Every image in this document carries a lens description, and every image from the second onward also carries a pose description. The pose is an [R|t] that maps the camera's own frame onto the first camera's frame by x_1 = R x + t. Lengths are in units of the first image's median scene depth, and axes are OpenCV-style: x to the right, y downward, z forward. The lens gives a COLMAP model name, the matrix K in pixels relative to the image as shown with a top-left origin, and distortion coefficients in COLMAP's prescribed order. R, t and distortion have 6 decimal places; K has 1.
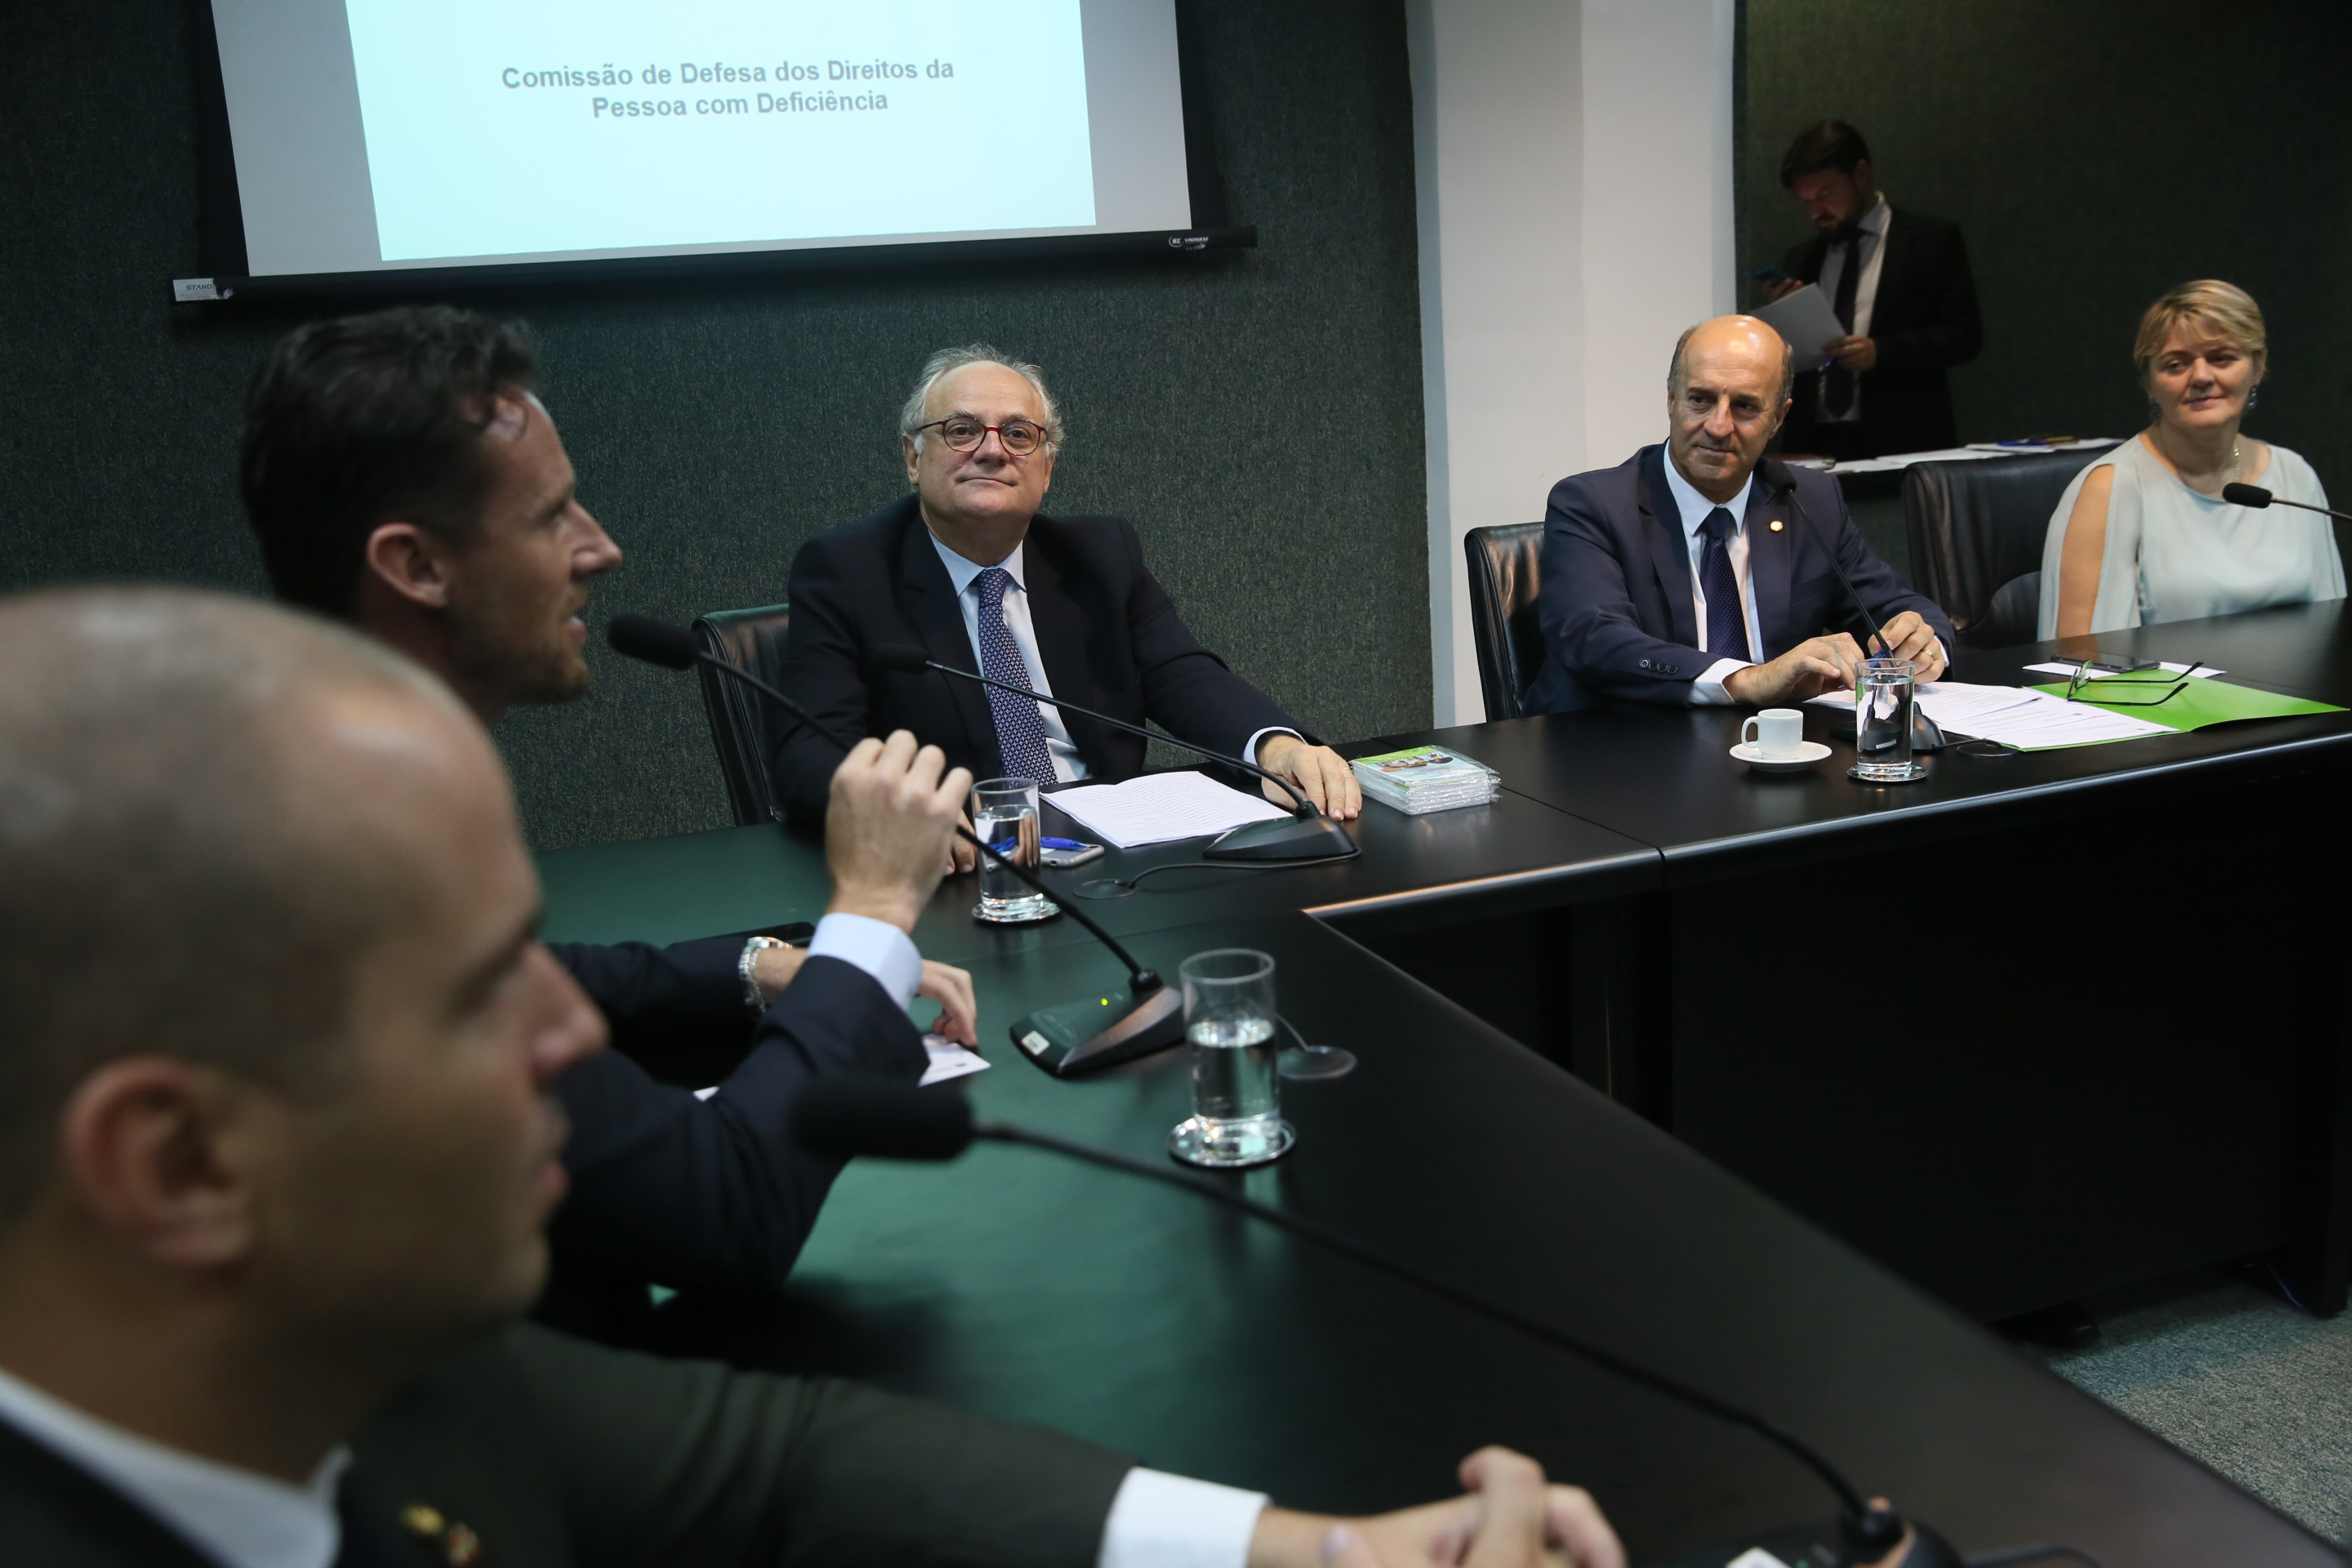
lens RADIAL K [[2128.7, 0, 1155.5], [0, 2128.7, 789.7], [0, 0, 1]] dist [-0.020097, 0.000000]
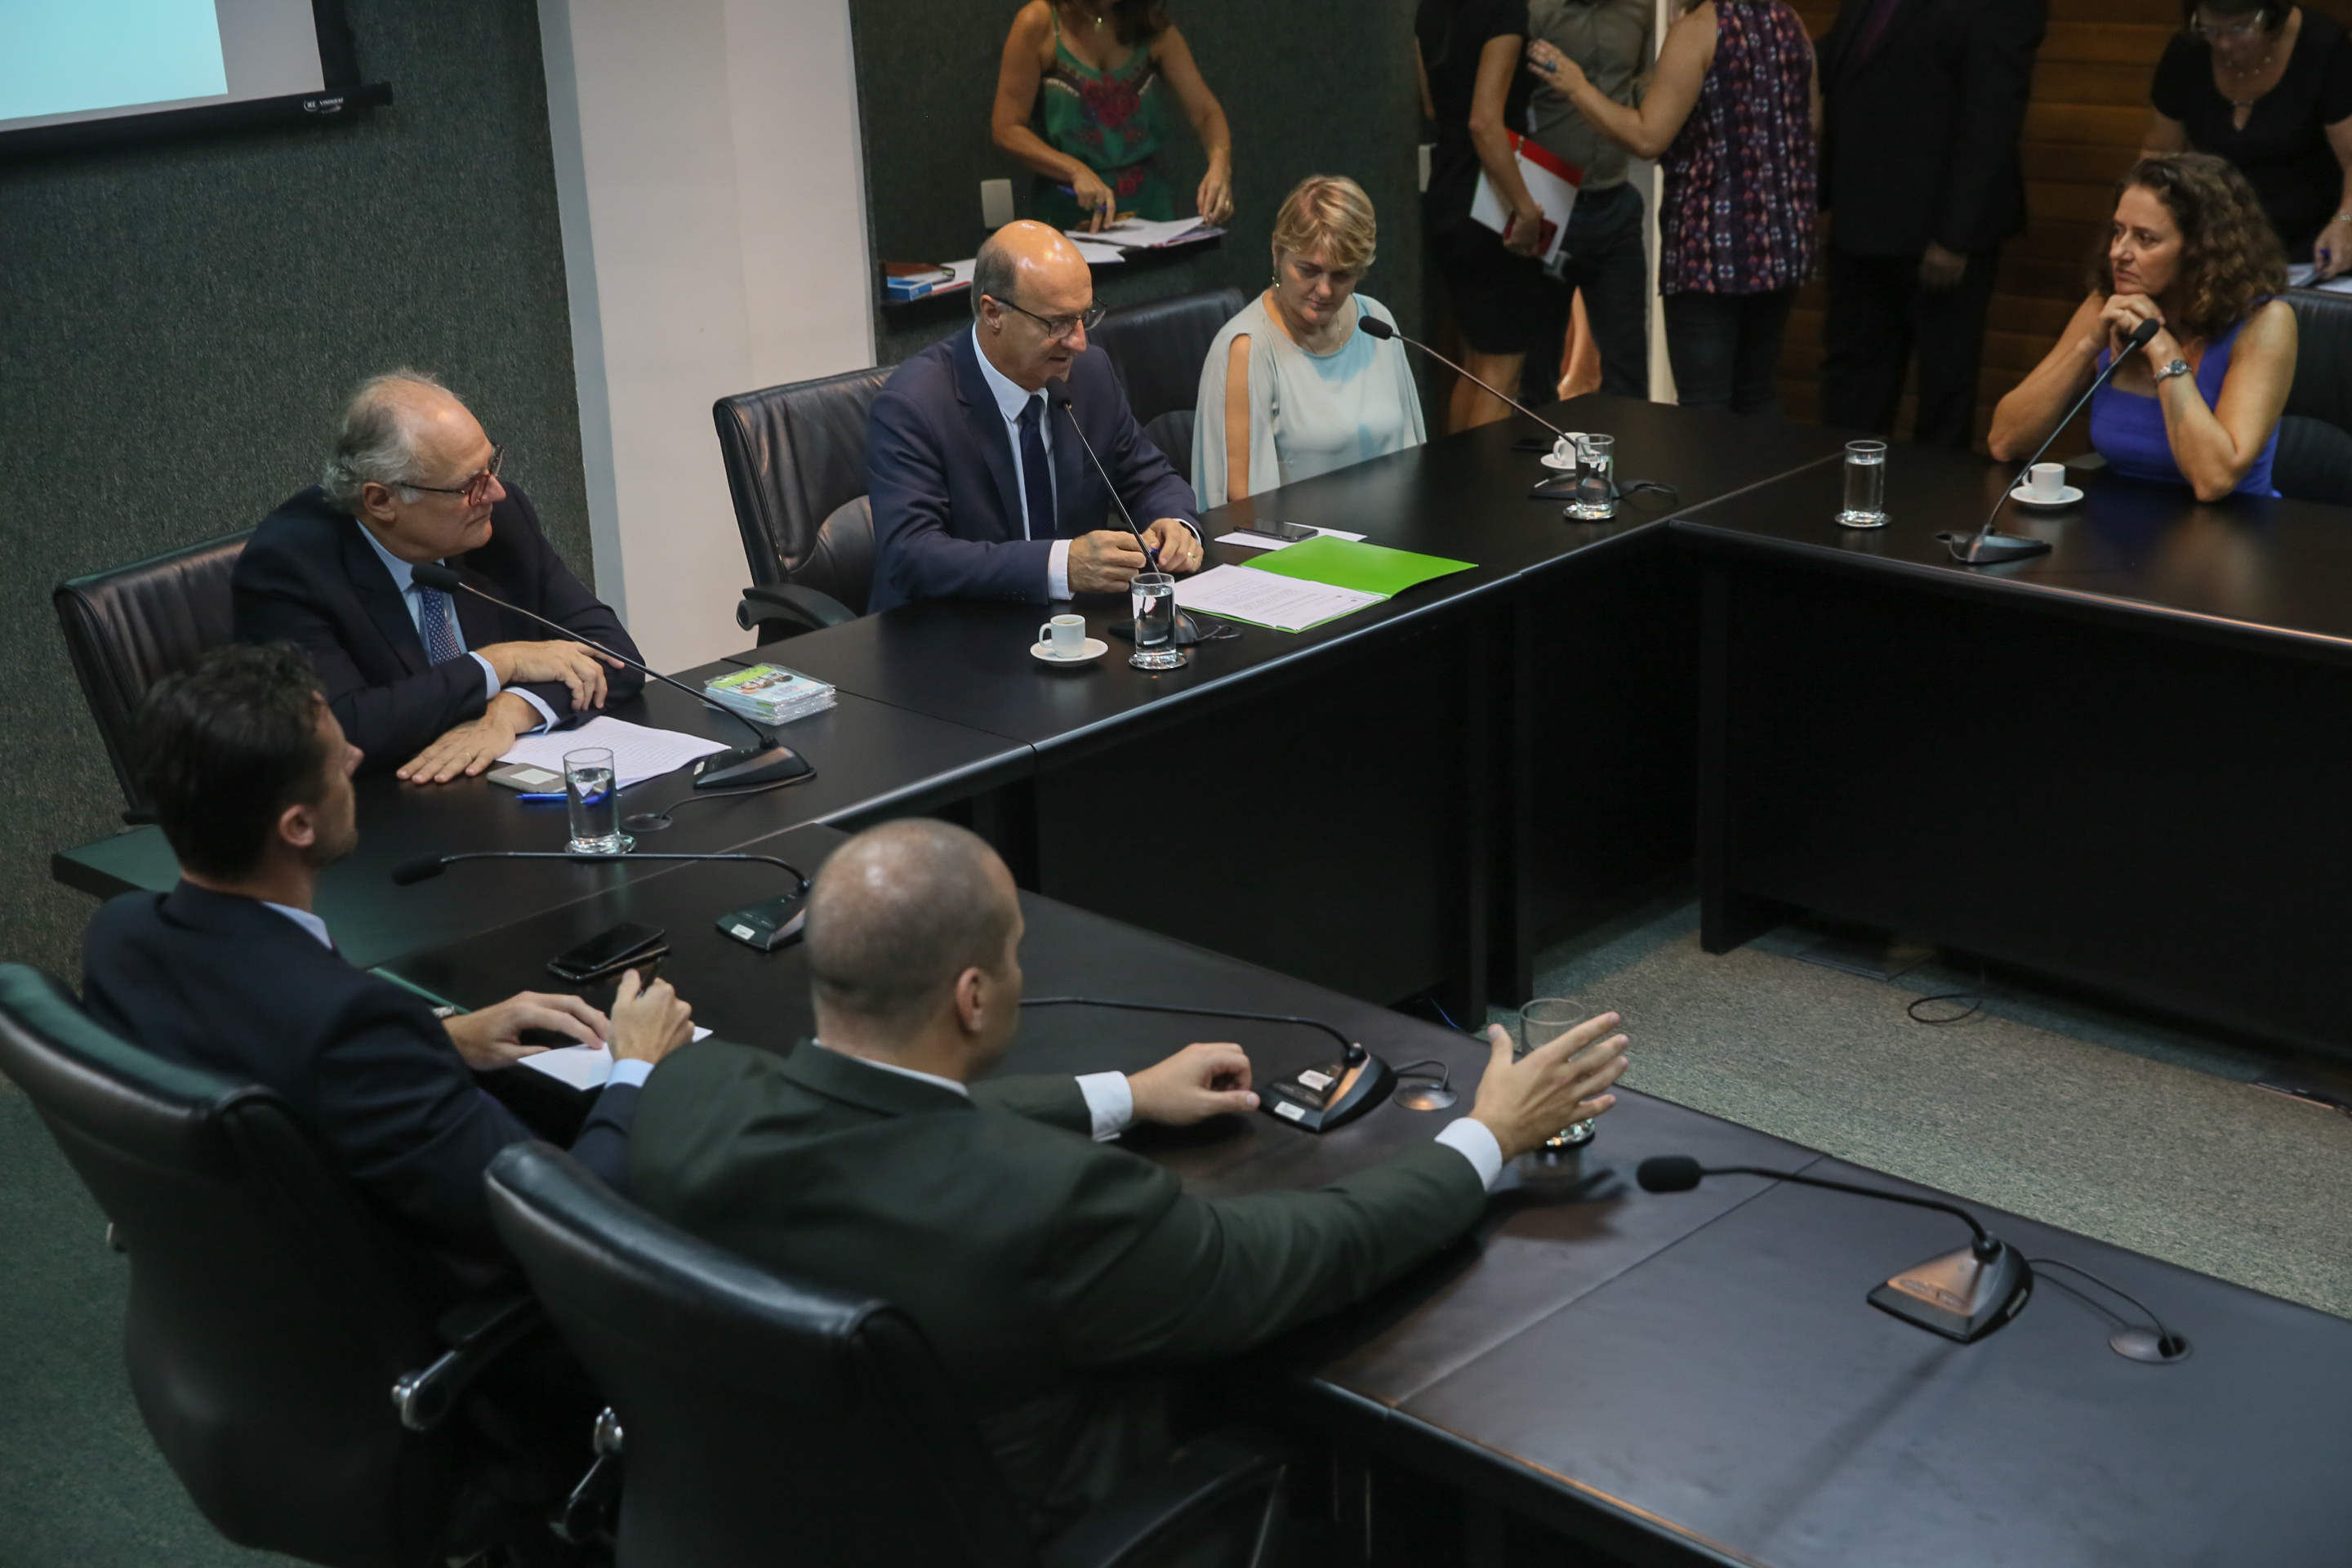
lens RADIAL K [[3528.7, 0, 1178.4], [0, 3528.7, 800.3], [0, 0, 1]] dist [0.135838, 0.000000]
pose [[0.897330, -0.115741, 0.425914, -0.353507], [0.079166, 0.991561, 0.102664, -0.088239], [-0.434202, -0.058405, 0.898920, -0.588348]]
